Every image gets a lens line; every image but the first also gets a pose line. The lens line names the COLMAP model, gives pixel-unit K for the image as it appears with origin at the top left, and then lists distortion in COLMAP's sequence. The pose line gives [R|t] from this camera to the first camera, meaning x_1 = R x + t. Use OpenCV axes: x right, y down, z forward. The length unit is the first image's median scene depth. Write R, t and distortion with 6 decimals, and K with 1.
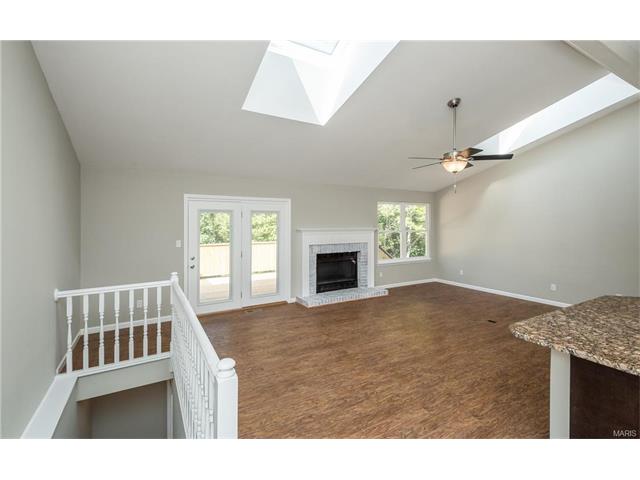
lens RADIAL K [[295.9, 0, 323.4], [0, 295.9, 221.7], [0, 0, 1]] dist [0.011419, -0.002754]
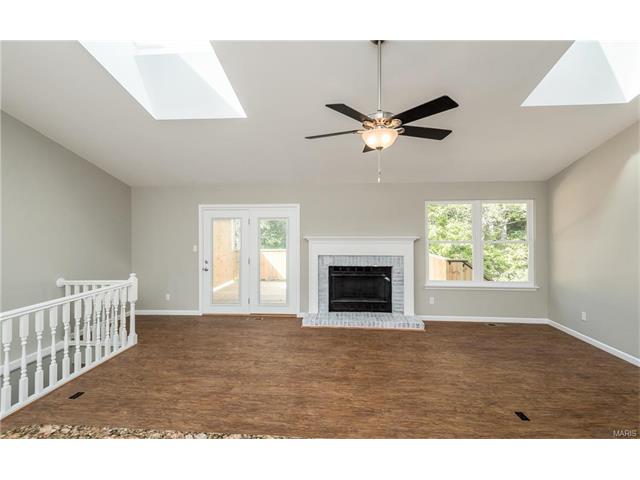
lens RADIAL K [[295.9, 0, 319.4], [0, 295.9, 224.9], [0, 0, 1]] dist [0.011419, -0.002754]
pose [[0.821108, -0.008693, -0.570706, 0.498242], [0.004002, 0.999947, -0.009473, -0.003077], [0.570759, 0.005494, 0.821100, 0.307617]]
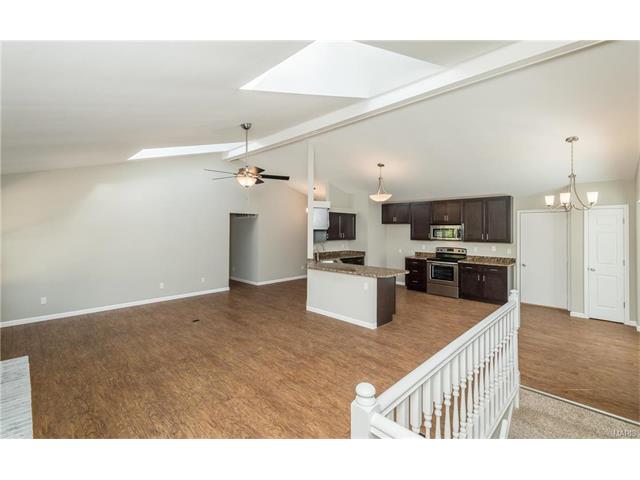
lens RADIAL K [[296.3, 0, 314.8], [0, 296.3, 232.4], [0, 0, 1]] dist [0.003794, -0.001658]
pose [[-0.263452, -0.007872, 0.964640, -0.523091], [-0.003732, 0.999968, 0.007141, -0.000550], [-0.964665, -0.001719, -0.263473, 0.753216]]
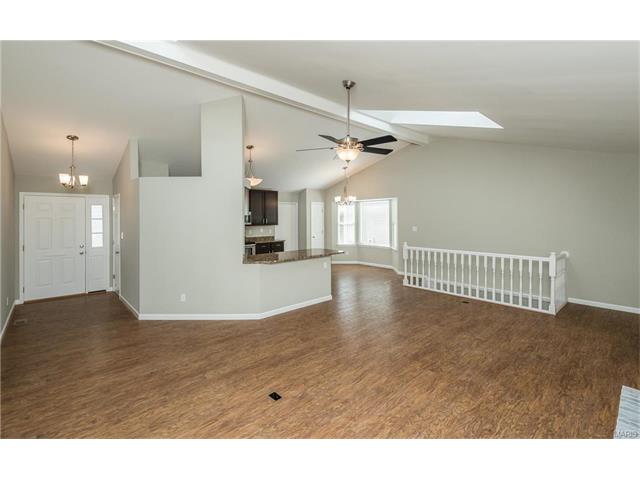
lens RADIAL K [[295.9, 0, 335.7], [0, 295.9, 218.5], [0, 0, 1]] dist [0.011419, -0.002754]
pose [[-0.968340, 0.003641, -0.249608, 0.514232], [0.001711, 0.999967, 0.007952, 0.000638], [0.249629, 0.007273, -0.968314, 1.355819]]
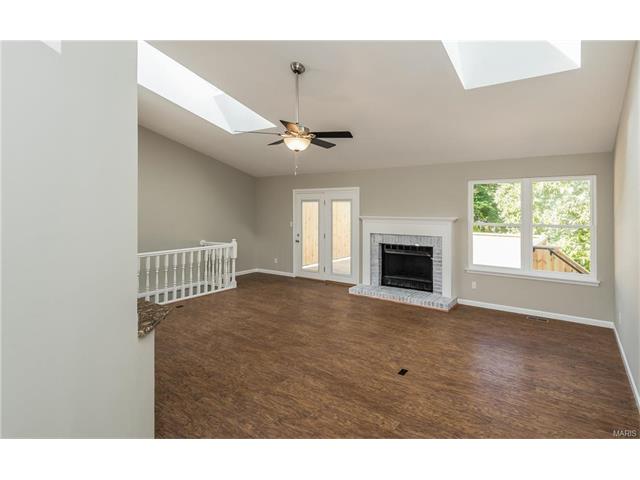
lens RADIAL K [[324.9, 0, 369.5], [0, 324.9, 208.1], [0, 0, 1]] dist [0.013008, -0.000738]
pose [[0.468757, 0.001129, -0.883326, 0.979946], [-0.000793, 0.999999, 0.000857, -0.004947], [0.883327, 0.000299, 0.468758, 0.540487]]
